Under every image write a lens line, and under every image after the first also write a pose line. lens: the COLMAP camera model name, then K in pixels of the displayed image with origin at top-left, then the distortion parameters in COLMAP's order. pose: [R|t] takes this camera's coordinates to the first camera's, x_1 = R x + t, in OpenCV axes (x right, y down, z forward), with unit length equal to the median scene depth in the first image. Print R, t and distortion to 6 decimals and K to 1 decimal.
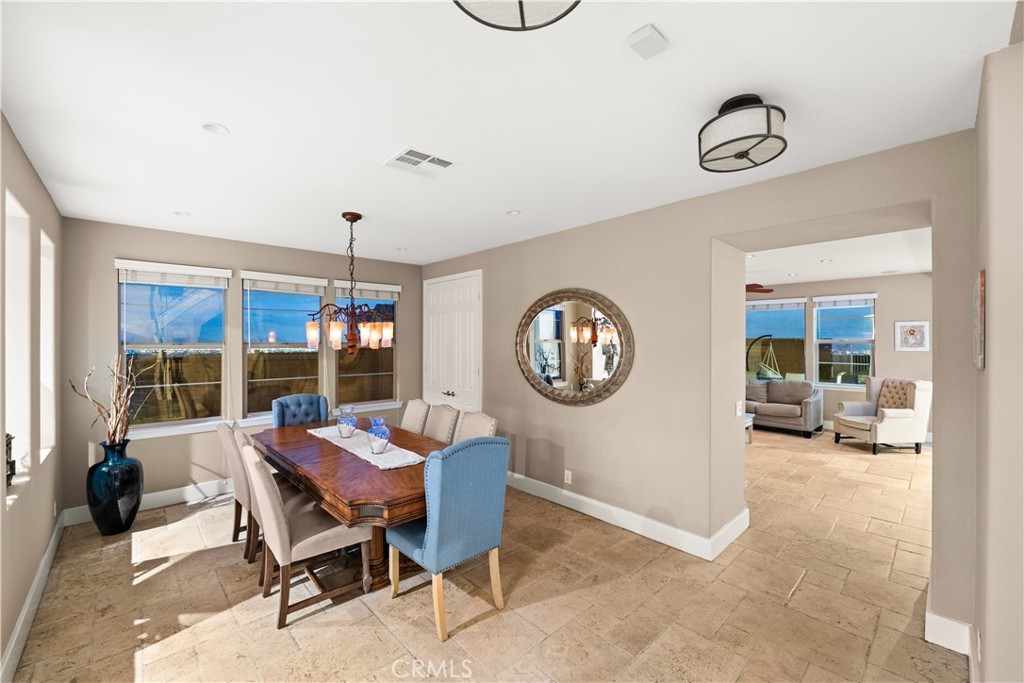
lens RADIAL K [[420.7, 0, 512.5], [0, 420.7, 338.3], [0, 0, 1]] dist [-0.012618, 0.001342]
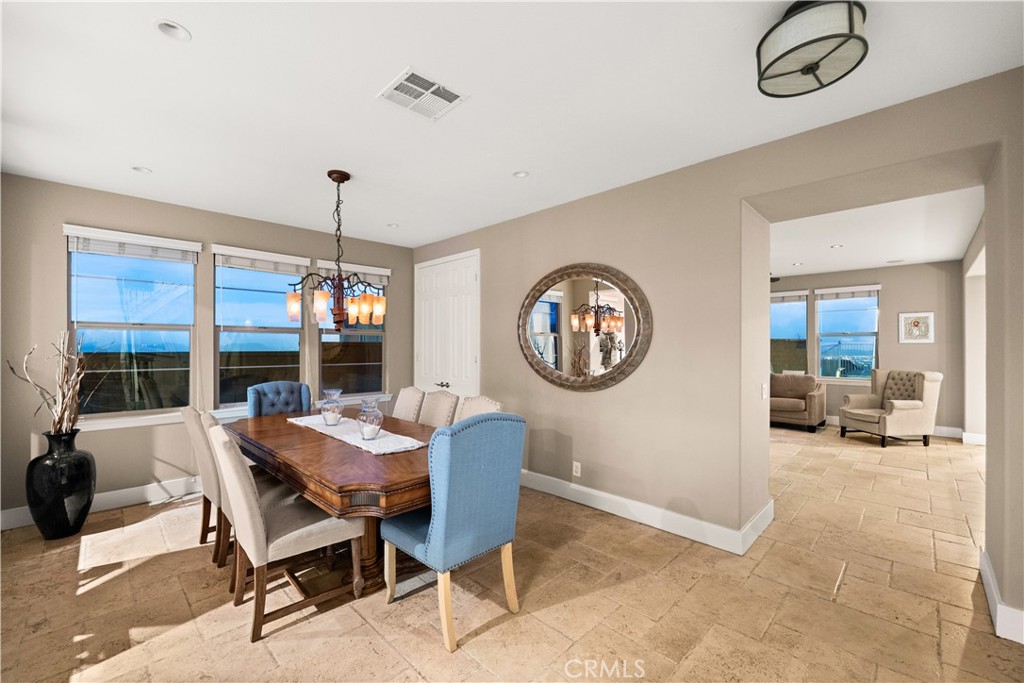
lens RADIAL K [[420.7, 0, 512.4], [0, 420.7, 346.6], [0, 0, 1]] dist [-0.012618, 0.001342]
pose [[0.999265, 0.000881, 0.038332, -0.052850], [-0.000868, 1.000000, -0.000348, 0.076092], [-0.038333, 0.000314, 0.999265, 0.106281]]
